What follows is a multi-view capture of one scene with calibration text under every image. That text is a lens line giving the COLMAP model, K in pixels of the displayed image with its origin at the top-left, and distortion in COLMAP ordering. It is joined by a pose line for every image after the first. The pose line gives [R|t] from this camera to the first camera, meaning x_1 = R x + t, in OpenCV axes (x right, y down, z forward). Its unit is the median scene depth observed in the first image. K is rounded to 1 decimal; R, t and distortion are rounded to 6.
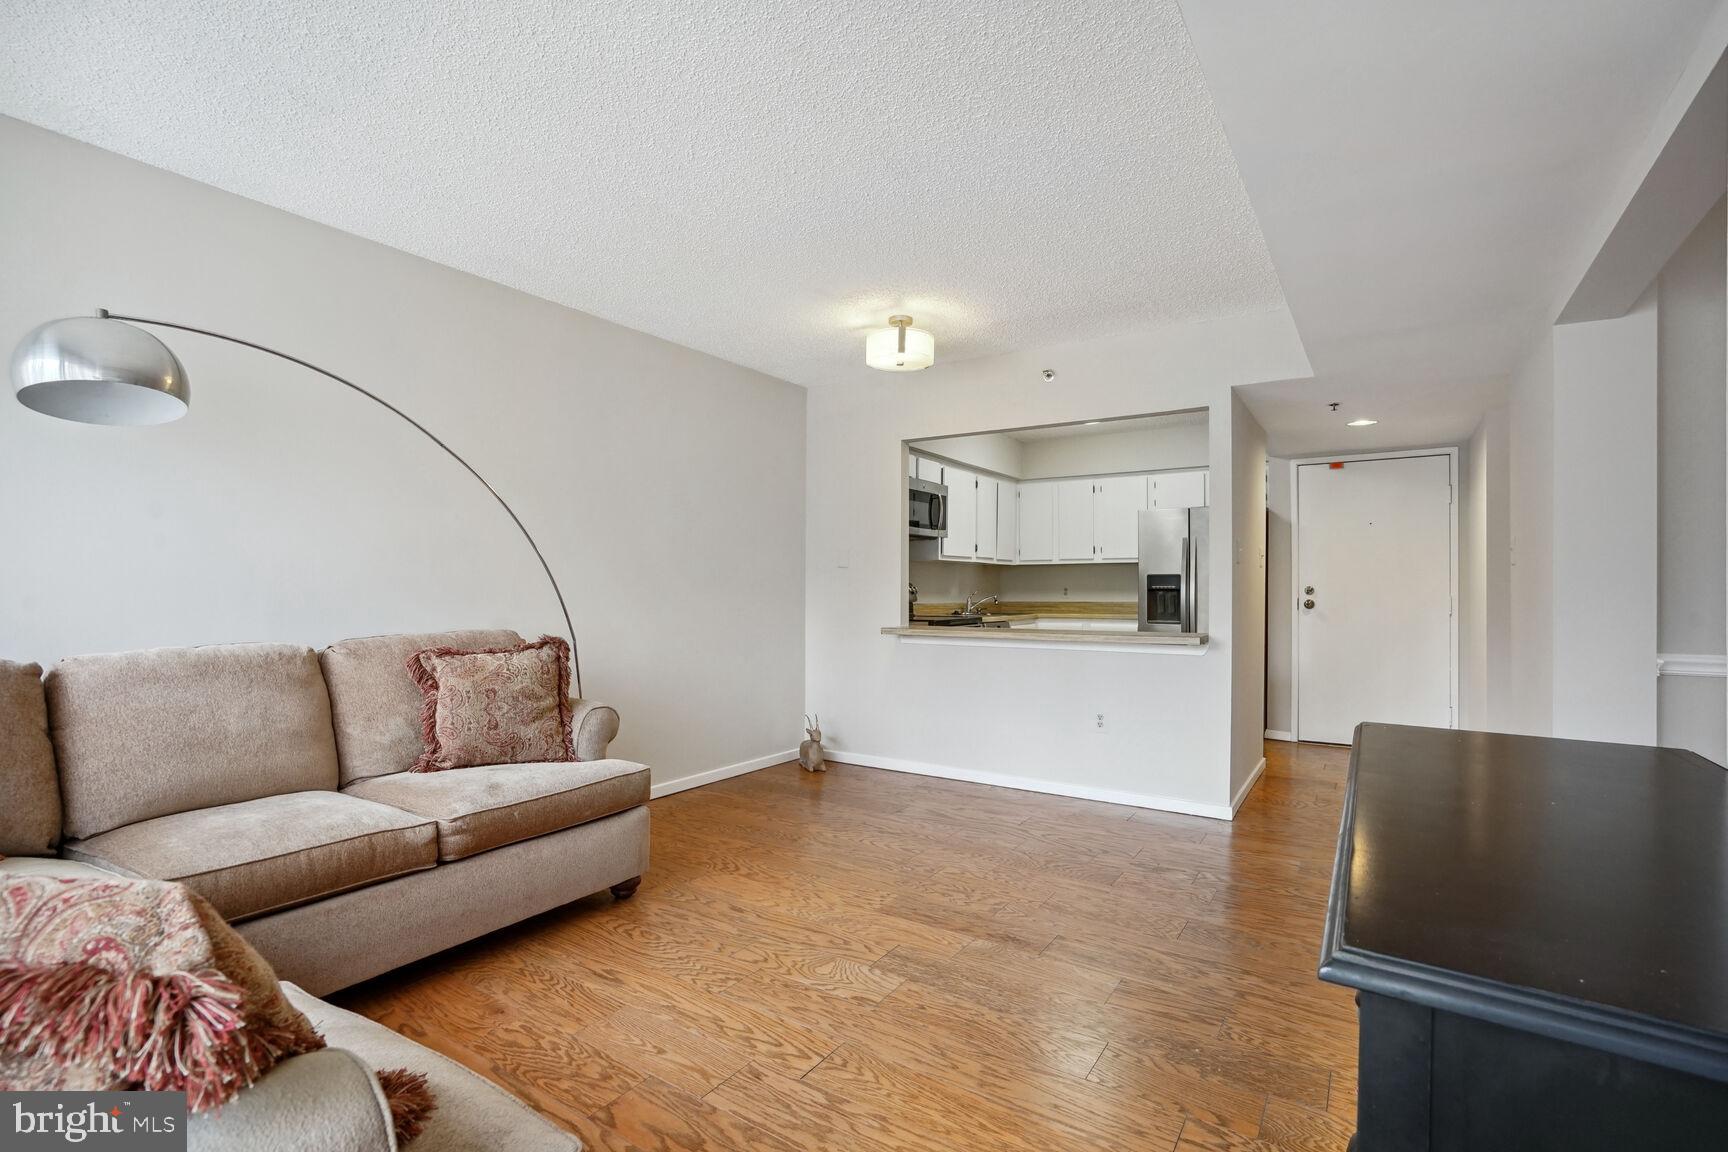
lens RADIAL K [[797.6, 0, 861.0], [0, 797.6, 584.0], [0, 0, 1]] dist [-0.052934, 0.013638]
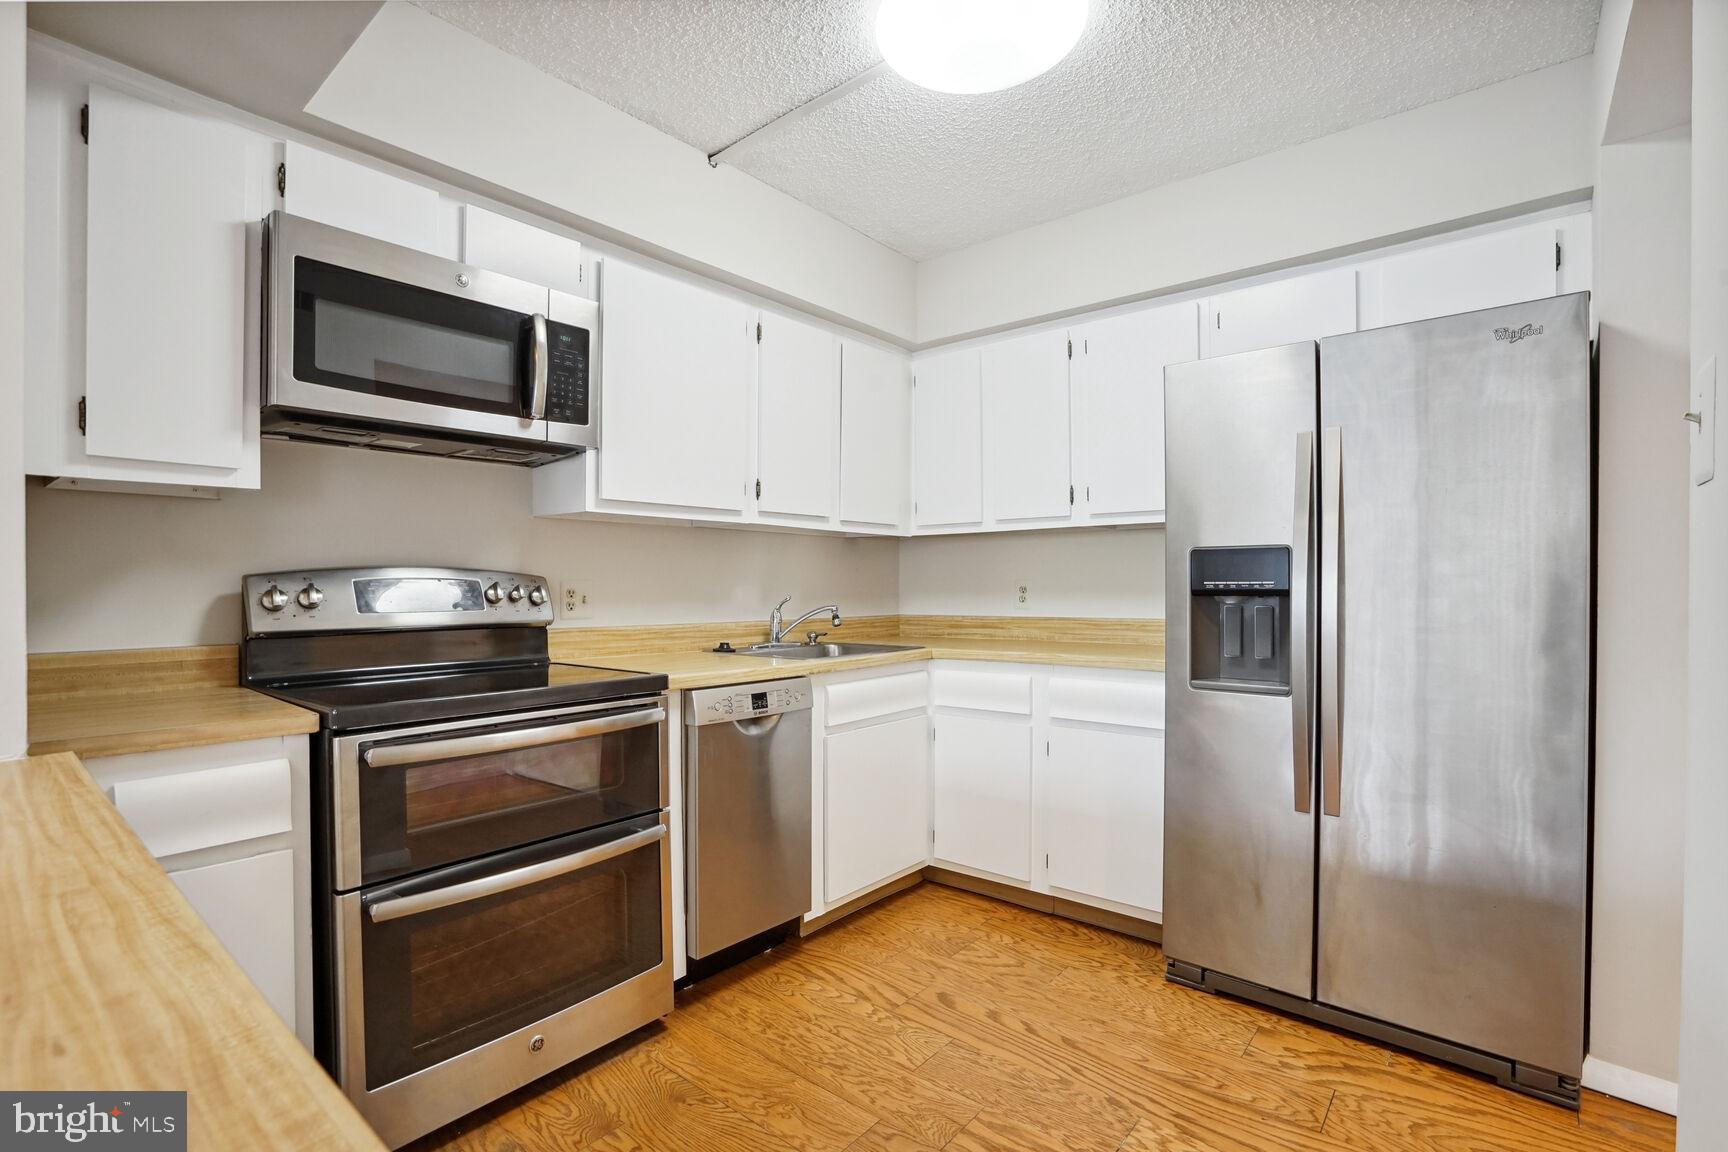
lens RADIAL K [[797.6, 0, 861.0], [0, 797.6, 584.0], [0, 0, 1]] dist [-0.052934, 0.013638]
pose [[0.994334, -0.003404, -0.106251, 0.261149], [0.003974, 0.999979, 0.005156, 0.001377], [0.106231, -0.005549, 0.994326, 0.656838]]
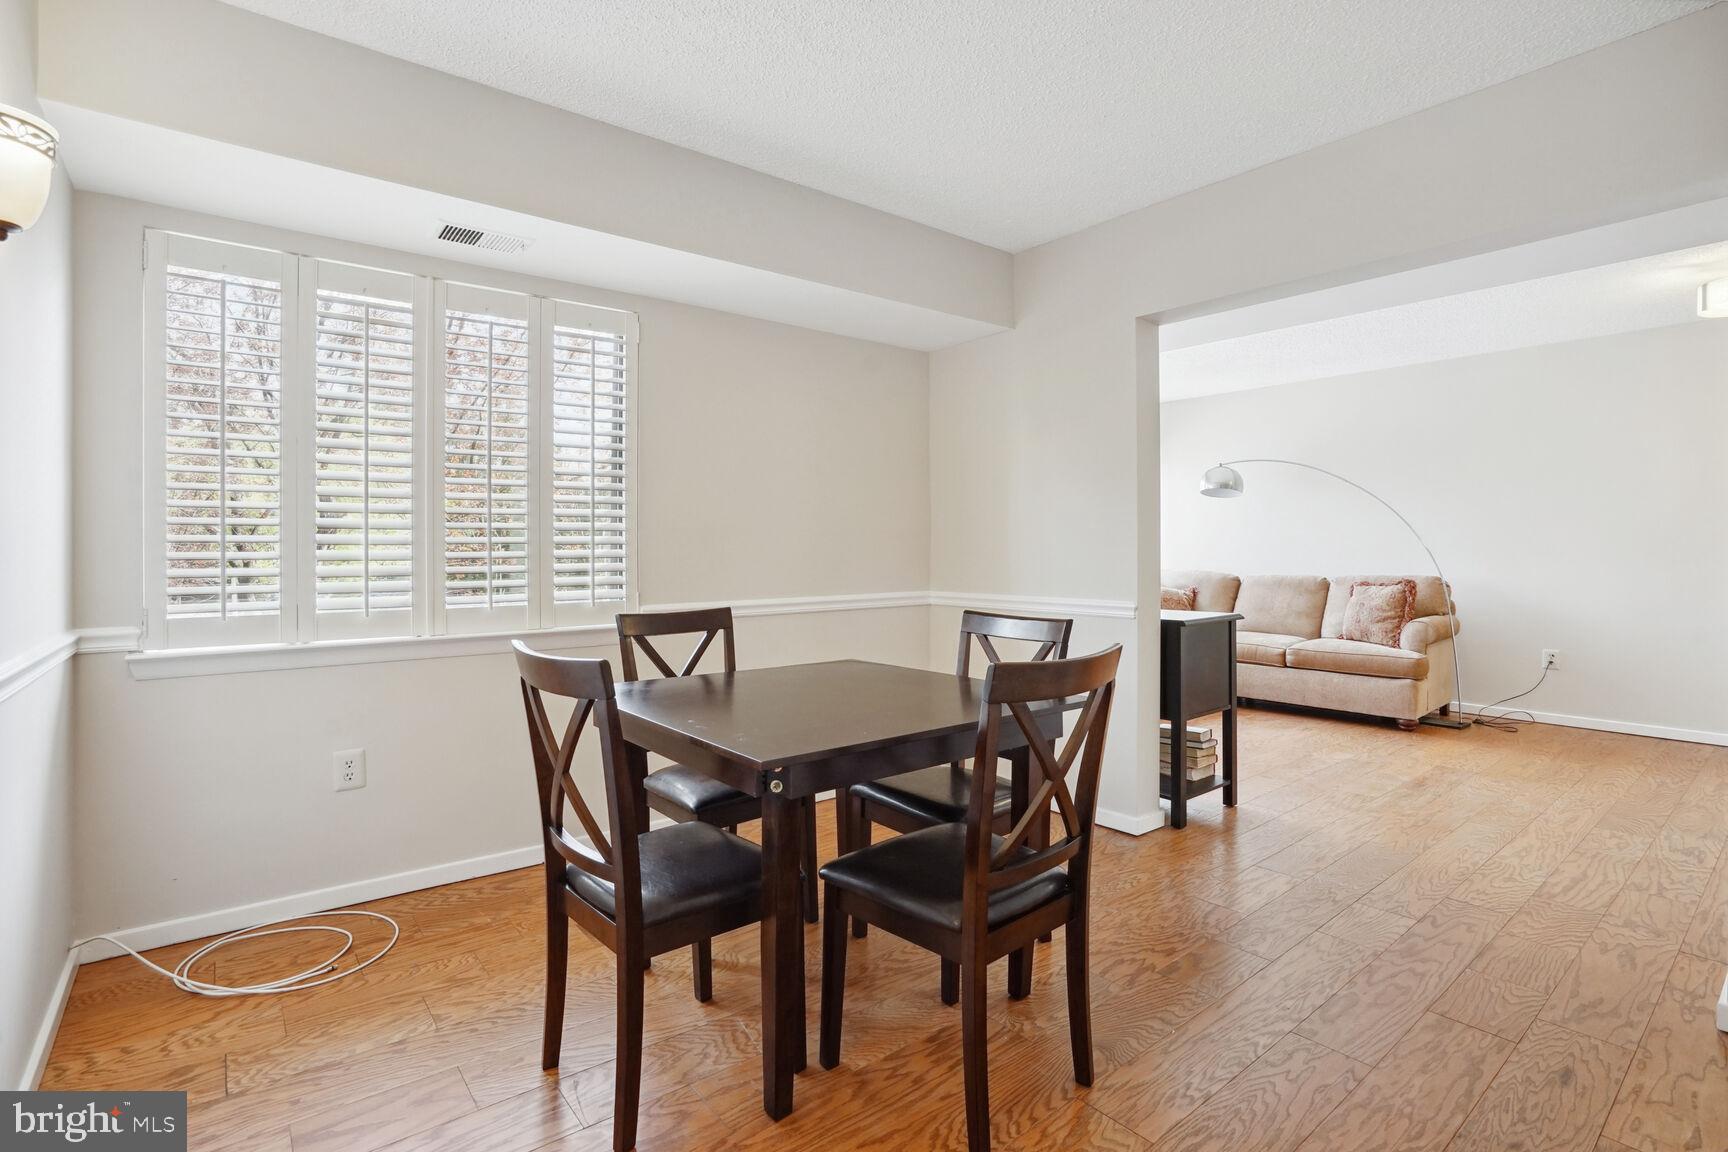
lens RADIAL K [[805.1, 0, 859.0], [0, 805.1, 550.9], [0, 0, 1]] dist [-0.032890, -0.000014]
pose [[-0.315947, -0.002192, -0.948774, 0.813287], [0.006181, 0.999971, -0.004369, 0.001874], [0.948757, -0.007245, -0.315924, 0.195531]]
